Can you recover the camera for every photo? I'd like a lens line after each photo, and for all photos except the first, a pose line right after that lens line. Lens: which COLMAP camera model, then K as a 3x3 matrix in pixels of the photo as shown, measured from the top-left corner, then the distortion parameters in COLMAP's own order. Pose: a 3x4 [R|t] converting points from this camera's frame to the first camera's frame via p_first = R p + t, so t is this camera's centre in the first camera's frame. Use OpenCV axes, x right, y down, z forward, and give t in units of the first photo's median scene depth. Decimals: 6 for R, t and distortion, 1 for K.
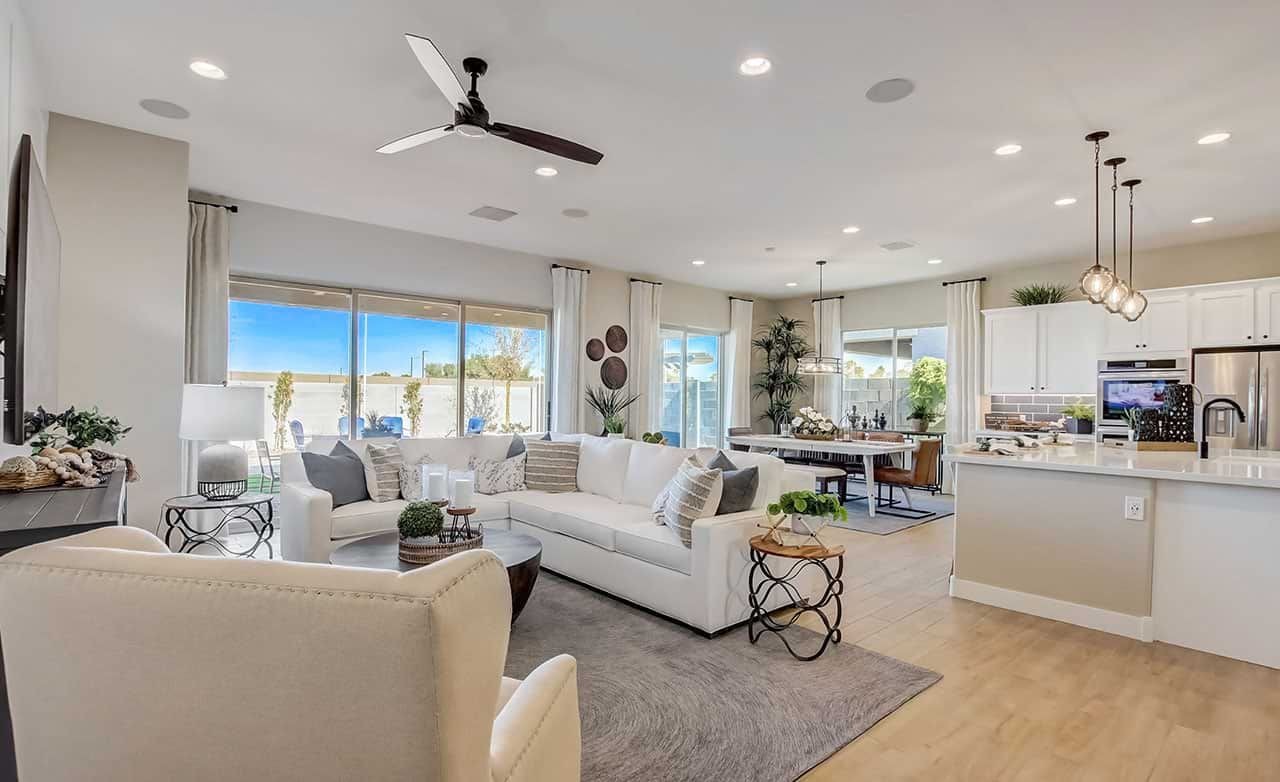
lens RADIAL K [[610.9, 0, 638.7], [0, 610.9, 400.2], [0, 0, 1]] dist [-0.022790, 0.001410]
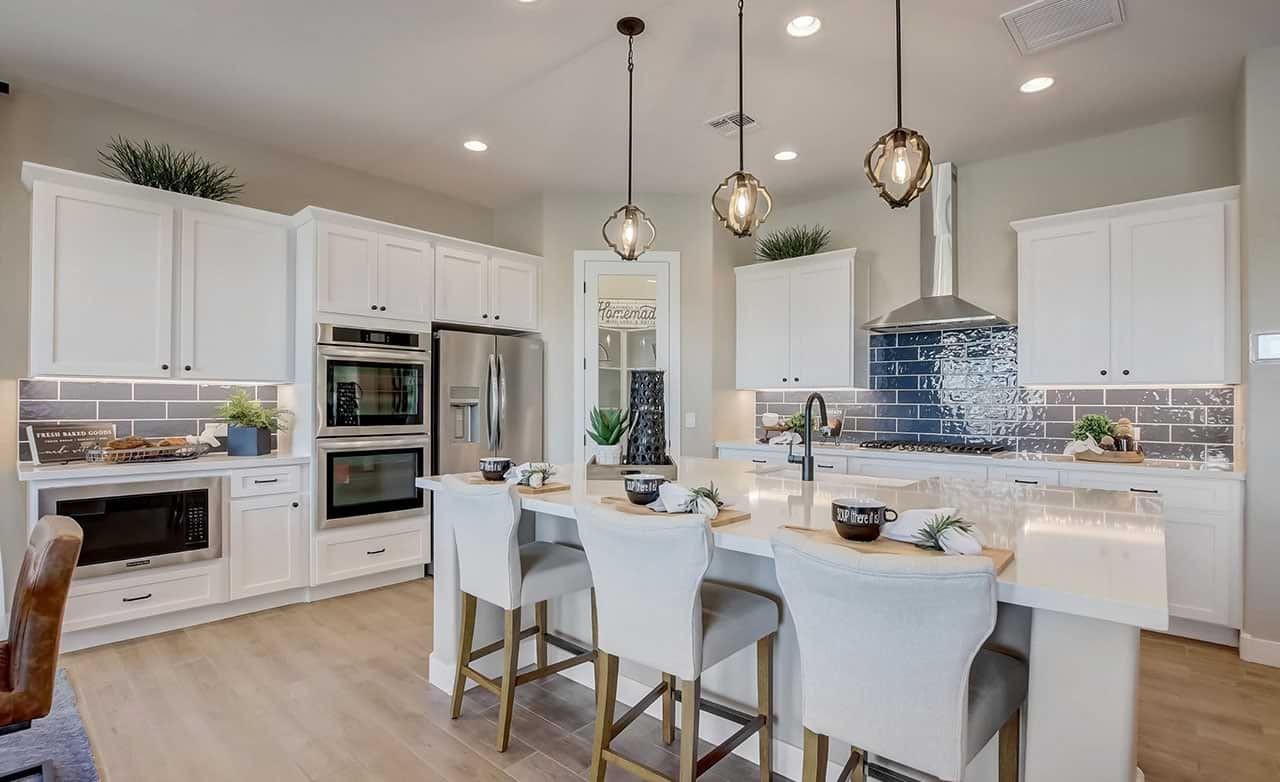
lens RADIAL K [[610.9, 0, 638.7], [0, 610.9, 400.2], [0, 0, 1]] dist [-0.022790, 0.001410]
pose [[-0.108591, -0.011478, 0.994020, 0.171665], [-0.010868, 0.999887, 0.010358, -0.003296], [-0.994027, -0.009678, -0.108704, 0.797681]]
